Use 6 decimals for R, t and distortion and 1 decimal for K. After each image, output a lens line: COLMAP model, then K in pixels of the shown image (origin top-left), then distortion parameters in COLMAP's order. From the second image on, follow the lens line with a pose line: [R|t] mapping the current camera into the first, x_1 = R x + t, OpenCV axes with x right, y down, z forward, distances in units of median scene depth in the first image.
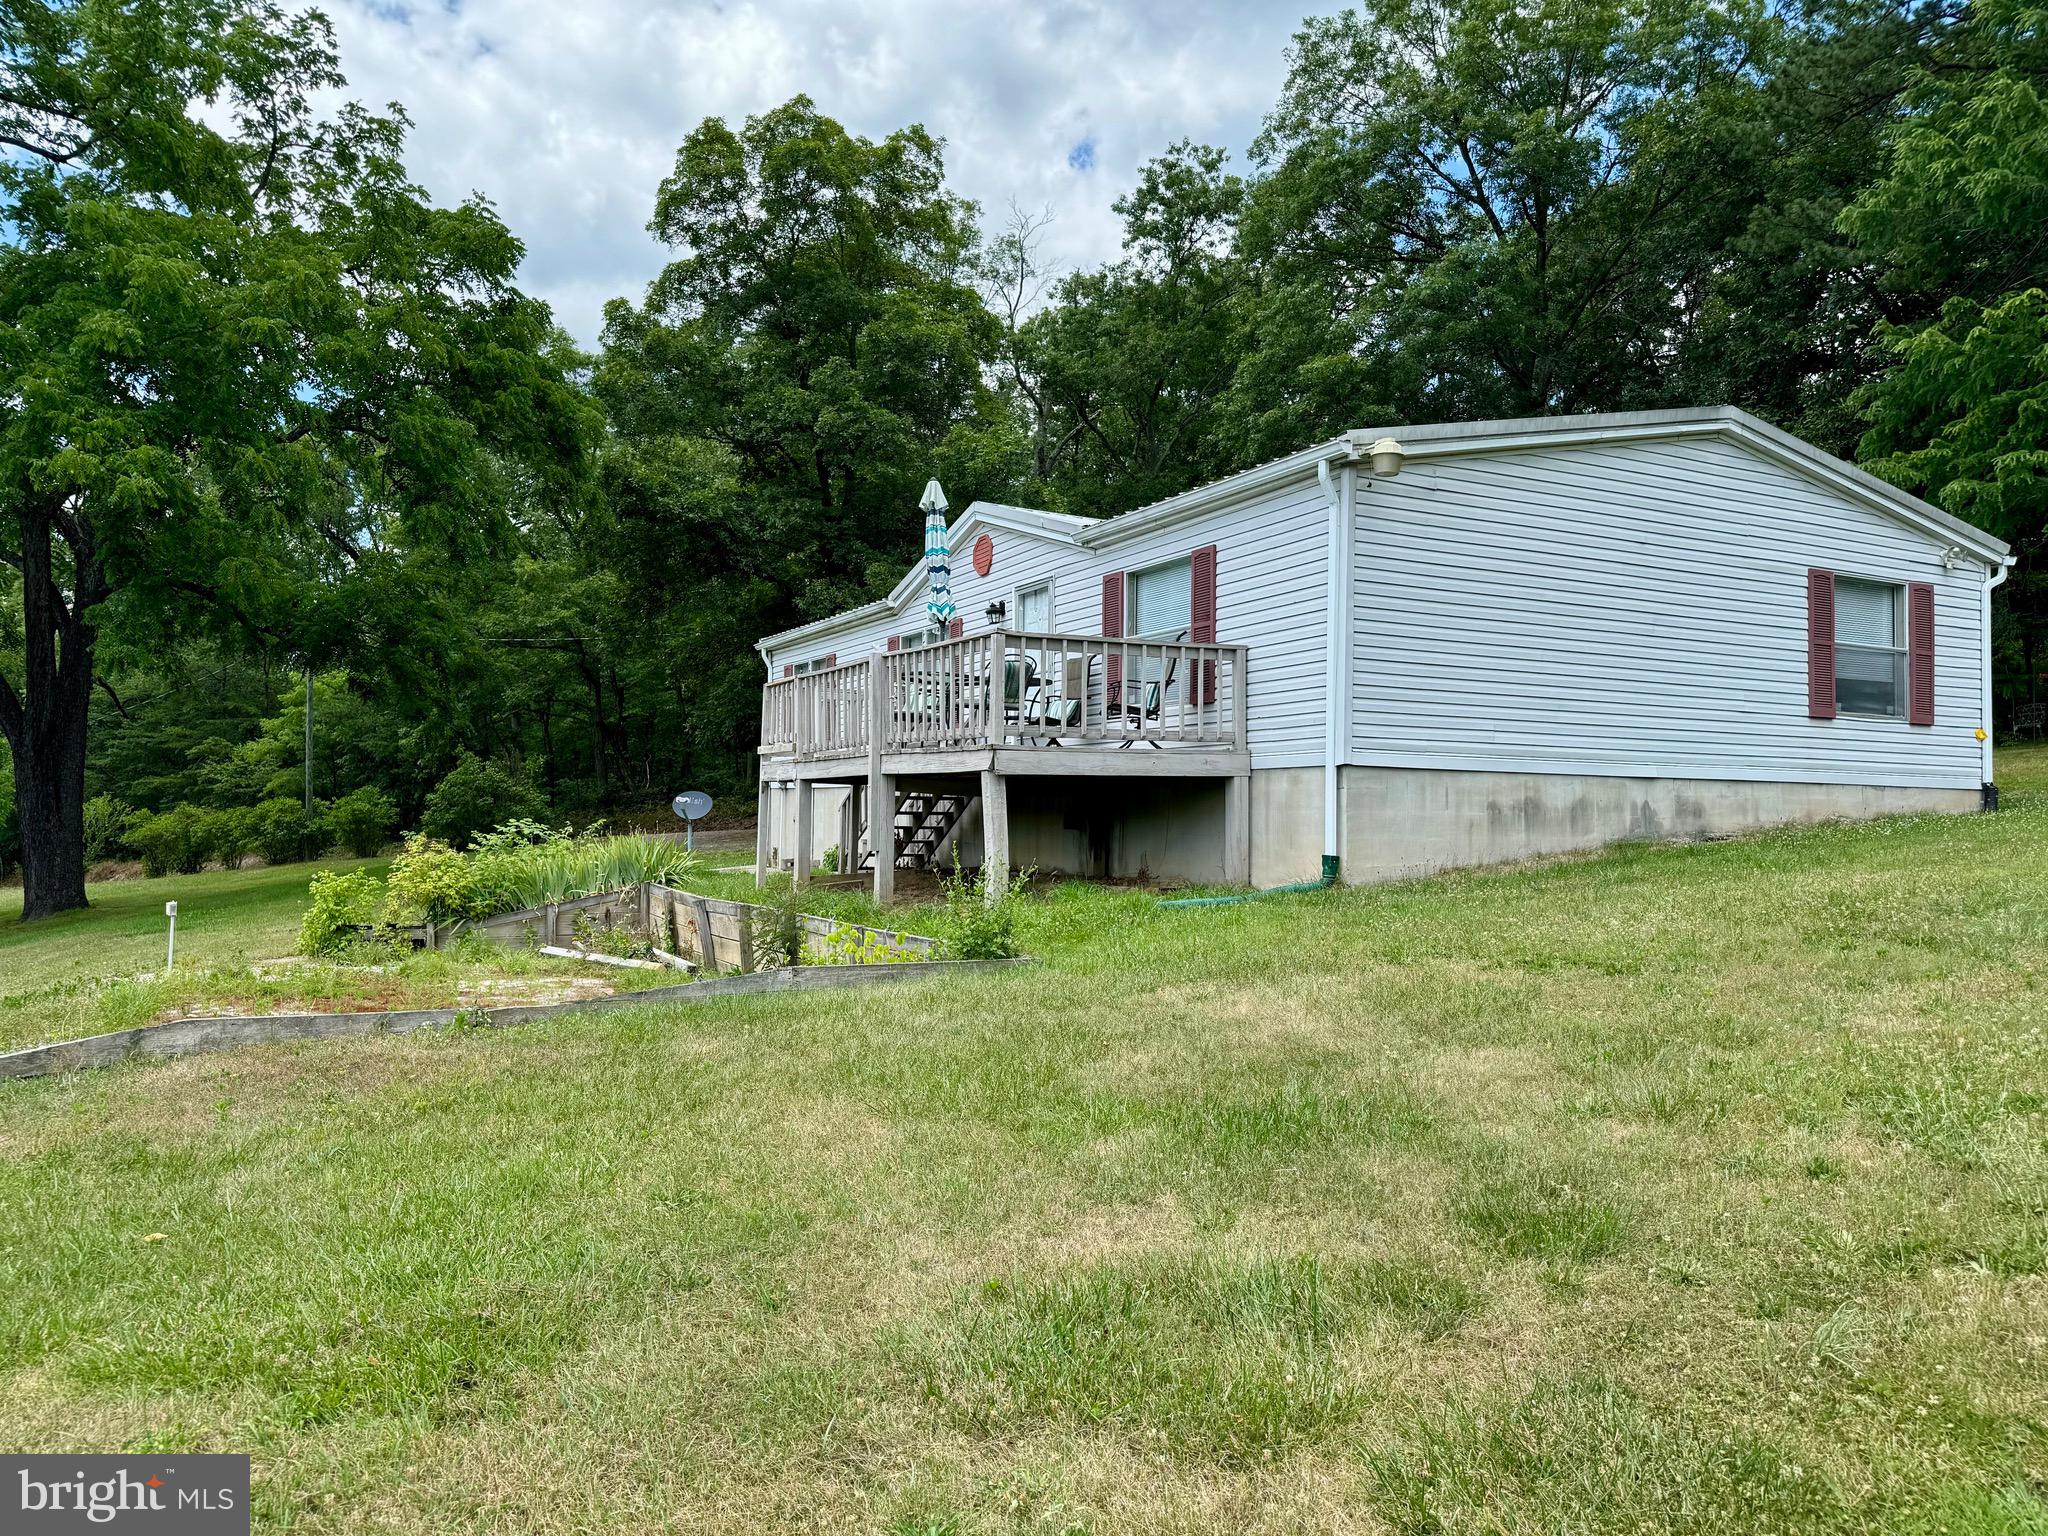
lens RADIAL K [[1441.2, 0, 1024.0], [0, 1441.2, 768.0], [0, 0, 1]] dist [0.040470, -0.025287]
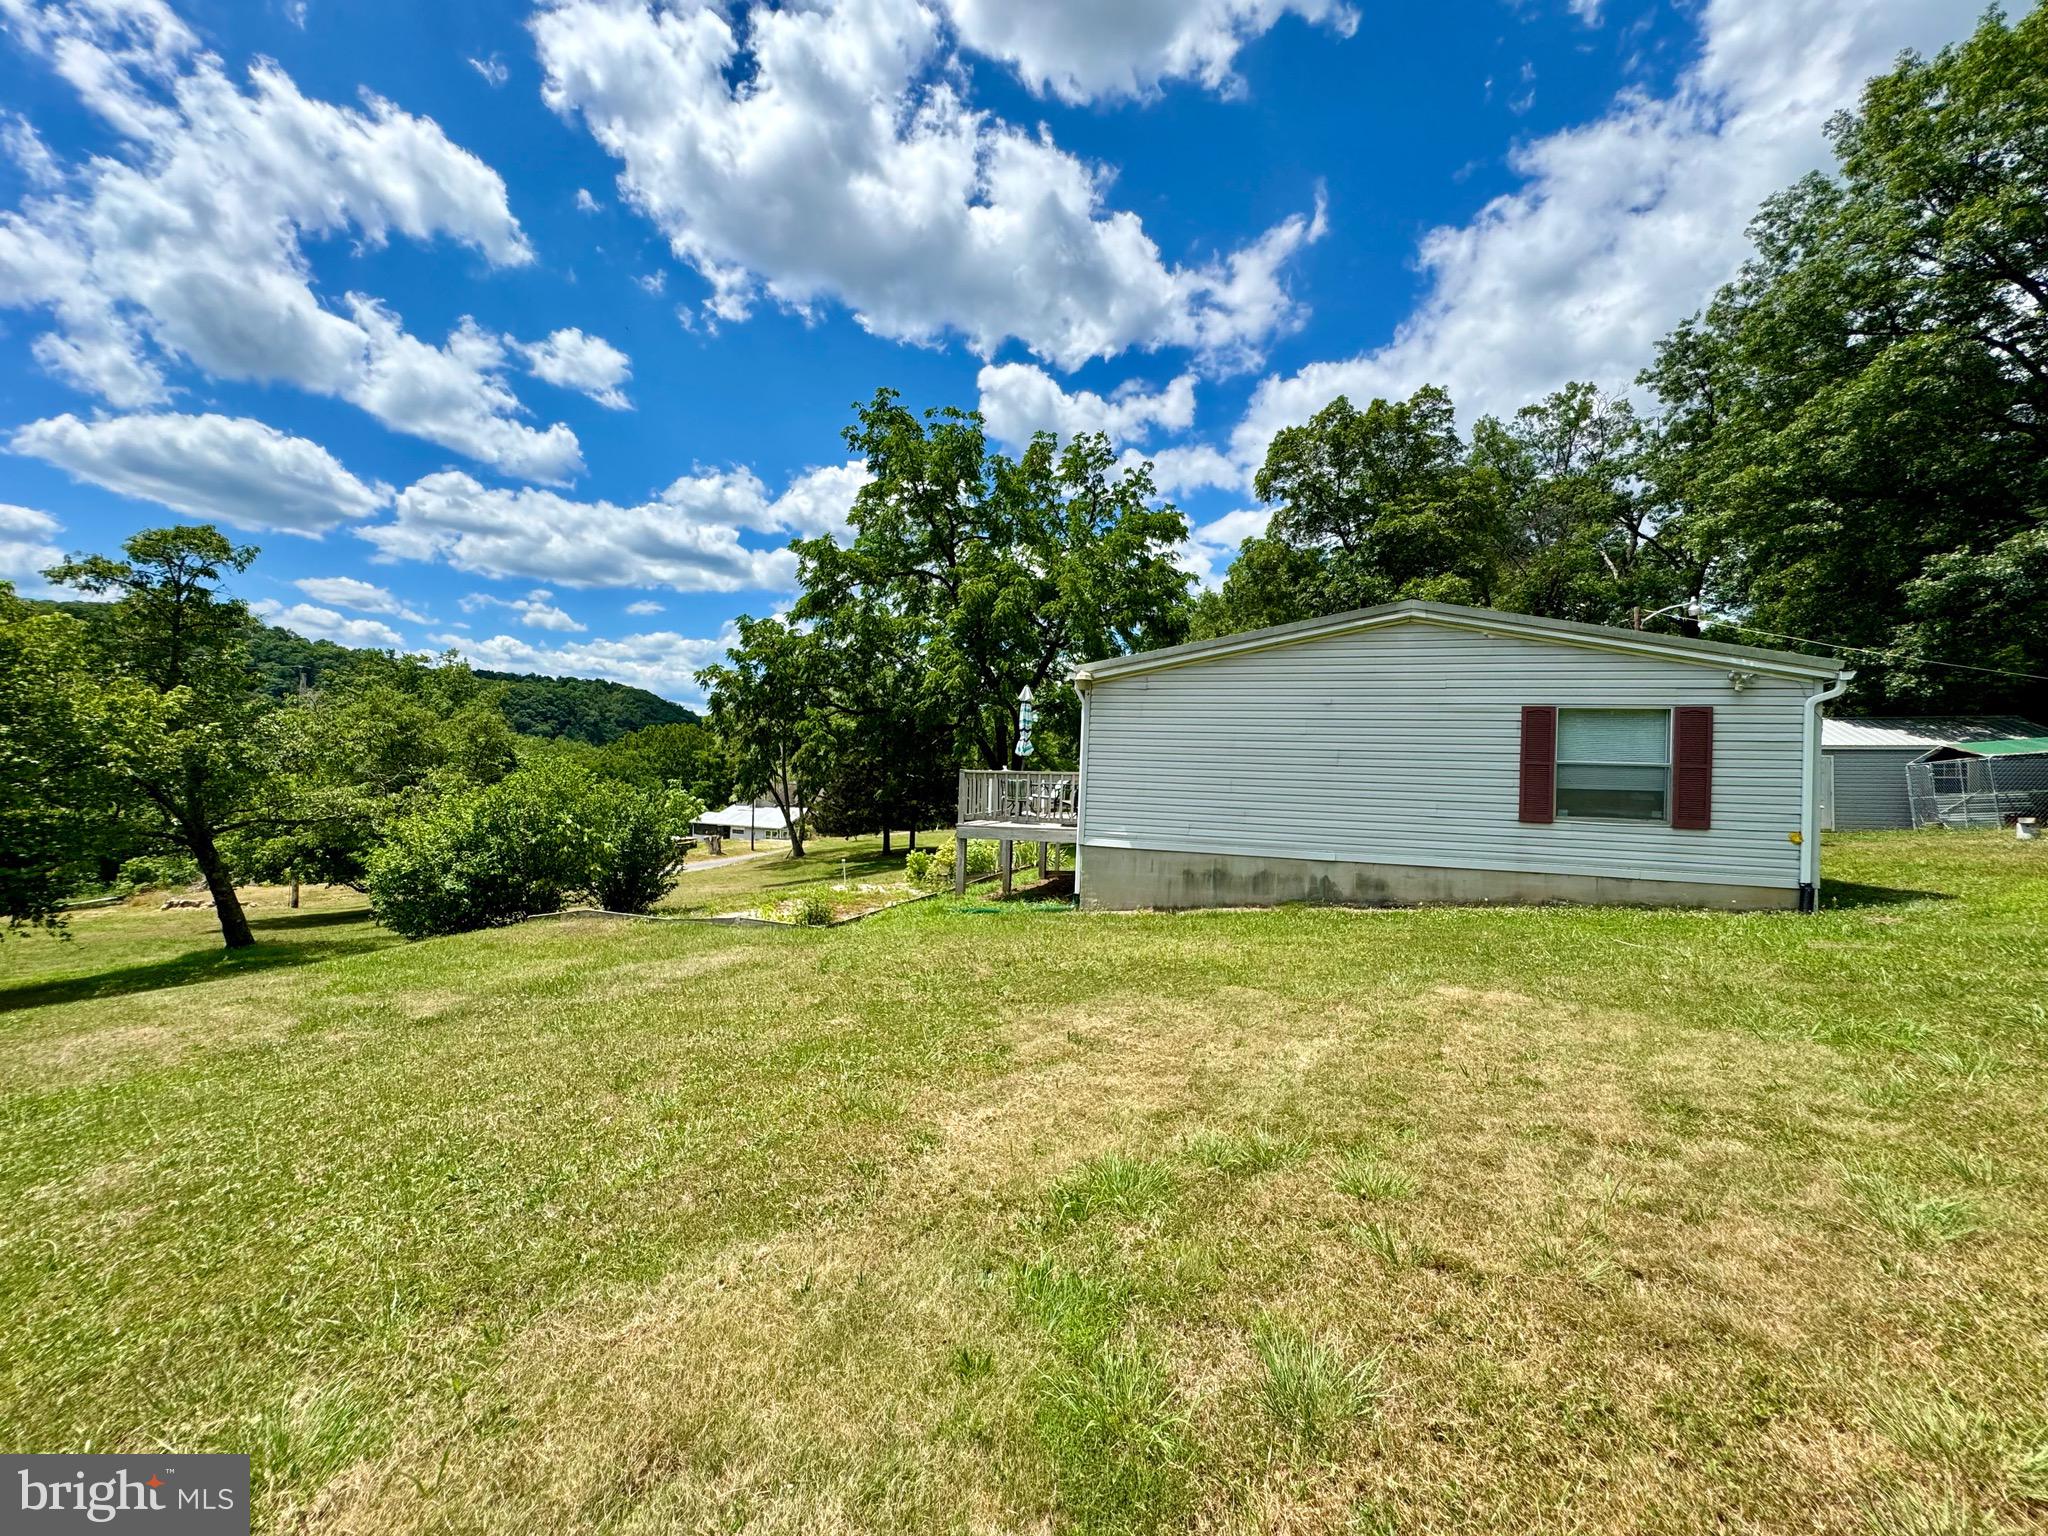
lens RADIAL K [[817.3, 0, 1024.1], [0, 817.3, 765.5], [0, 0, 1]] dist [-0.001045, -0.000117]
pose [[0.687952, 0.000588, -0.725756, 0.749358], [0.002802, 0.999990, 0.003466, -0.086588], [0.725751, -0.004418, 0.687943, 0.175603]]
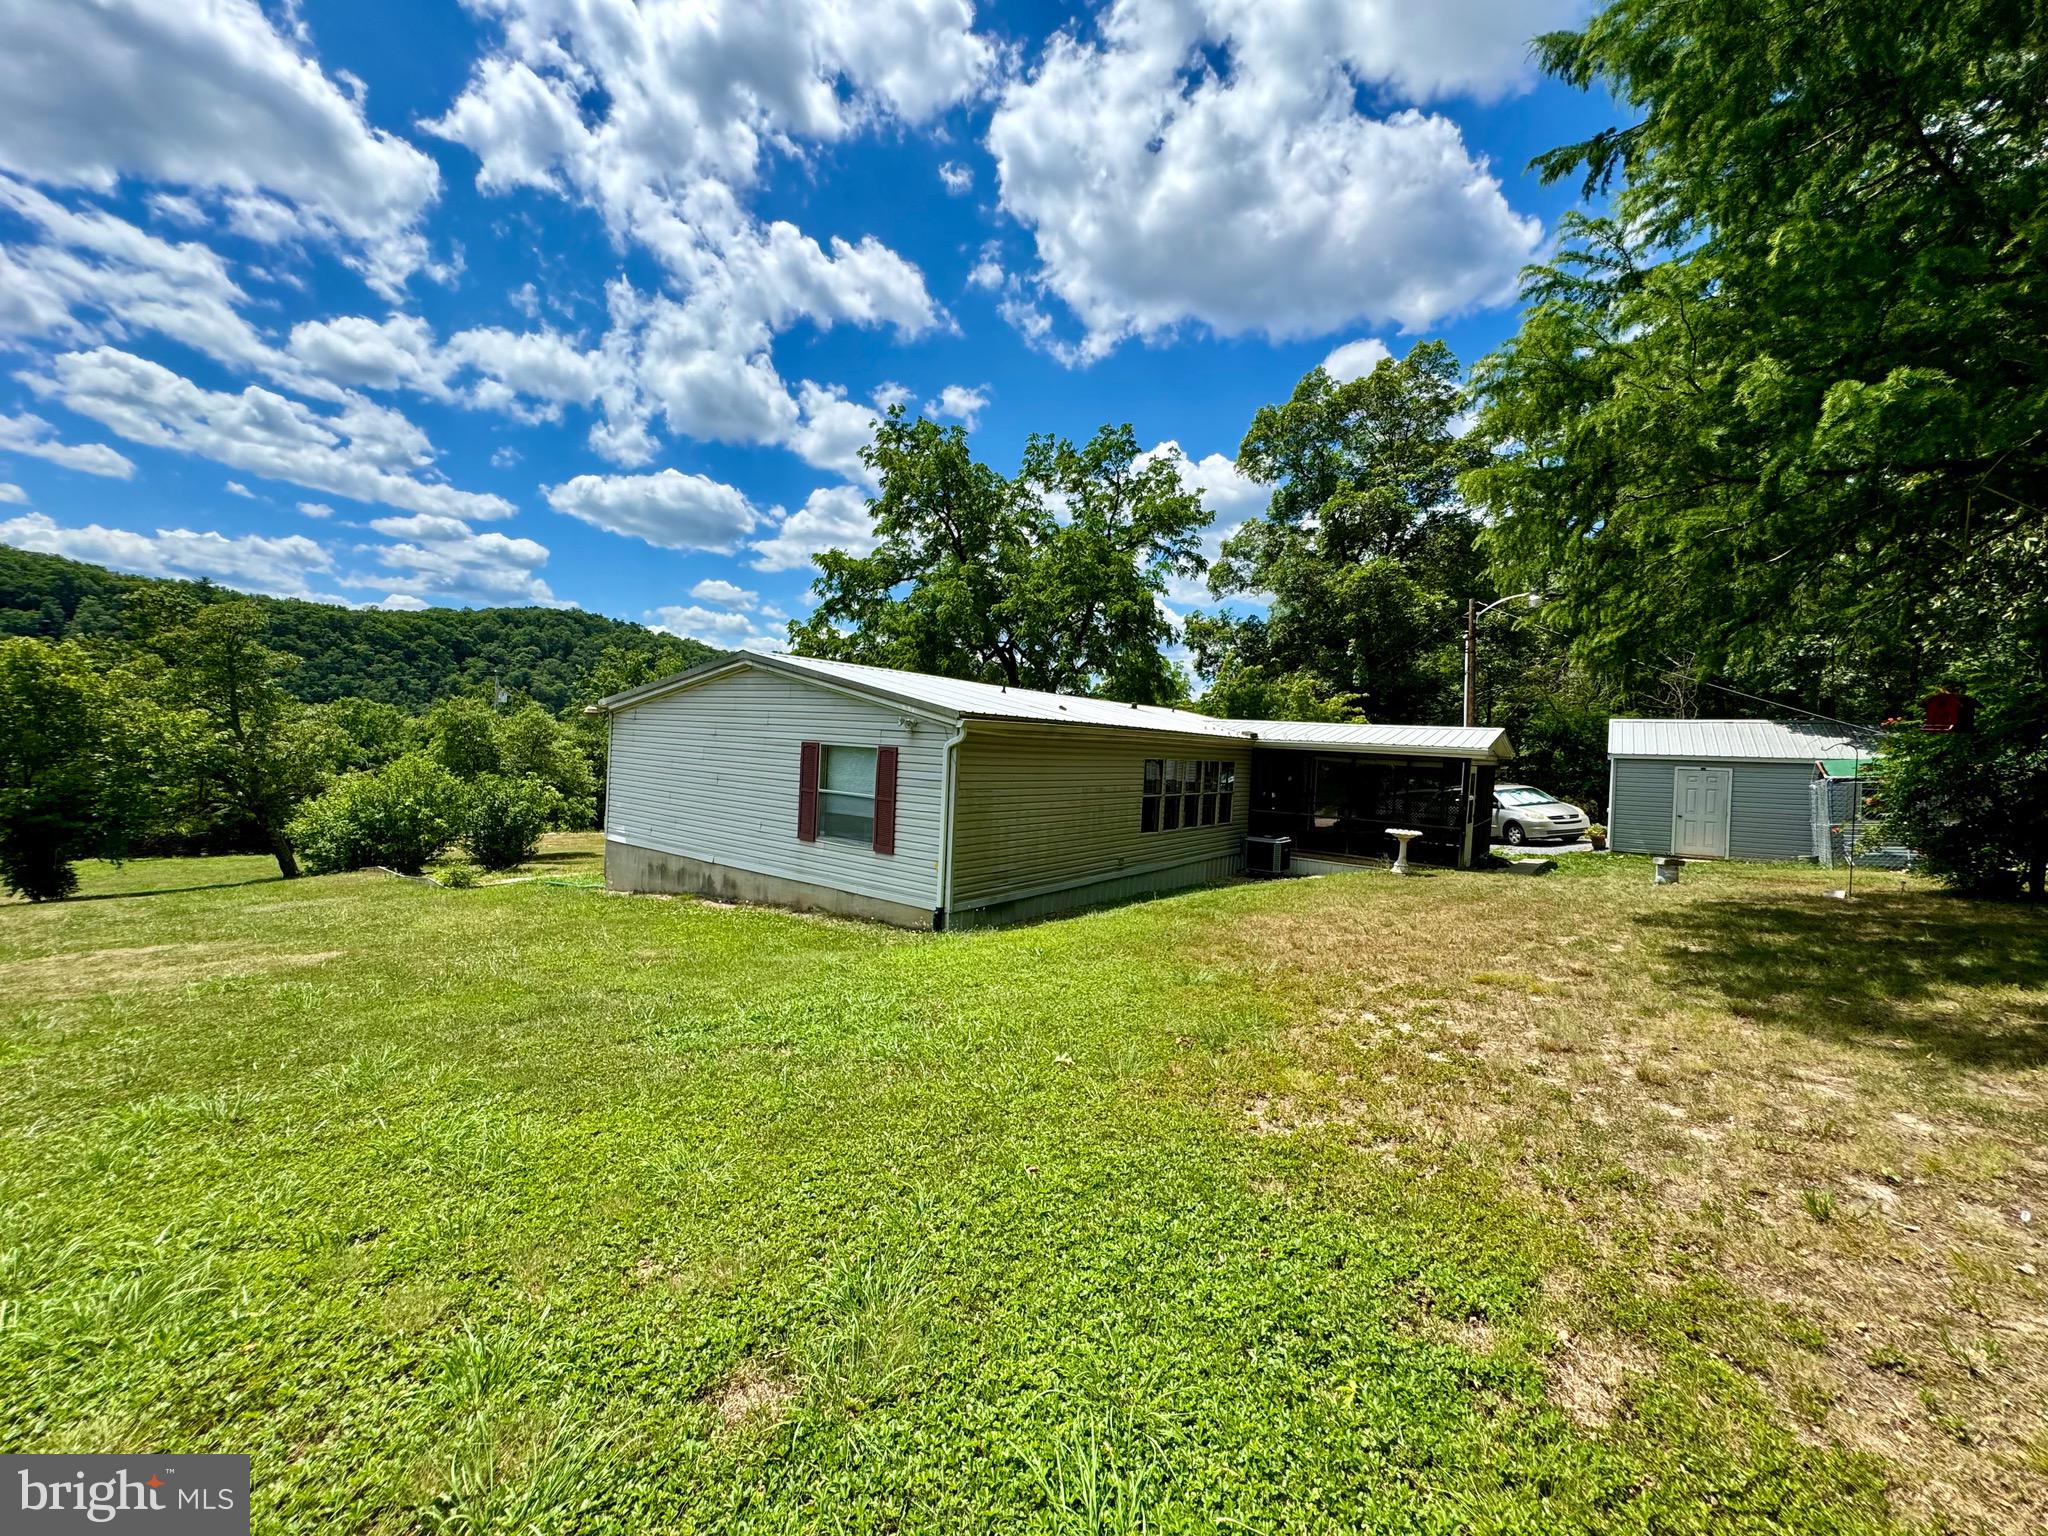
lens RADIAL K [[817.3, 0, 1024.1], [0, 817.3, 765.5], [0, 0, 1]] dist [-0.001045, -0.000117]
pose [[0.441418, 0.035144, -0.896613, 1.388351], [-0.010344, 0.999366, 0.034079, -0.141245], [0.897242, -0.005769, 0.441502, 0.816637]]
